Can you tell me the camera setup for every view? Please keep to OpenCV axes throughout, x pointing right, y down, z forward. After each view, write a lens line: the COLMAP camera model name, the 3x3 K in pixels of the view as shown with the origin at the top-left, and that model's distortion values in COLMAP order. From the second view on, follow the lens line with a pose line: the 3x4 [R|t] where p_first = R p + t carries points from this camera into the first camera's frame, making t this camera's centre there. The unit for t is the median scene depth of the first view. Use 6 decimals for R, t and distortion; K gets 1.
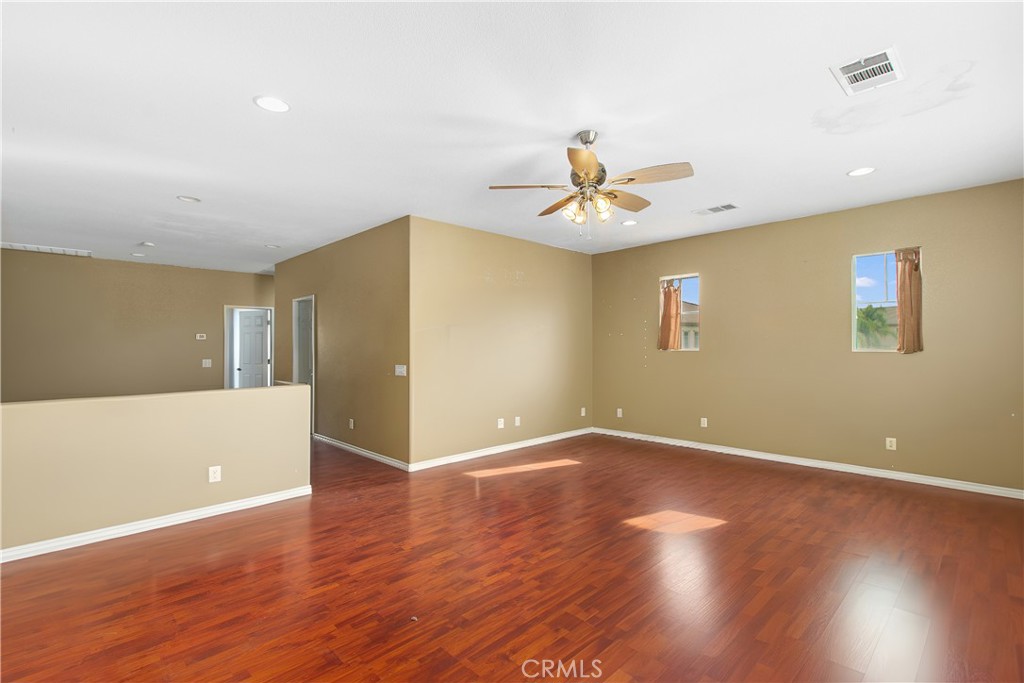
lens RADIAL K [[467.1, 0, 511.3], [0, 467.1, 341.8], [0, 0, 1]] dist [-0.000156, 0.000001]
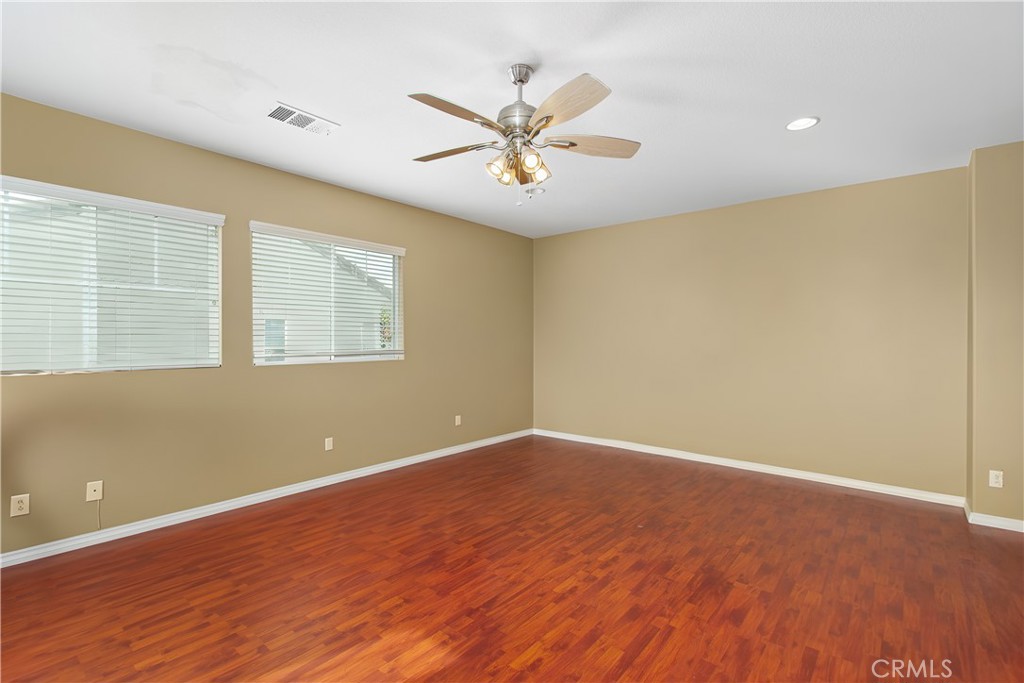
lens RADIAL K [[467.1, 0, 512.5], [0, 467.1, 340.6], [0, 0, 1]] dist [-0.000156, 0.000001]
pose [[-0.995028, 0.000044, -0.099594, 0.289969], [0.000030, 1.000000, 0.000149, 0.009597], [0.099594, 0.000145, -0.995028, 2.012781]]
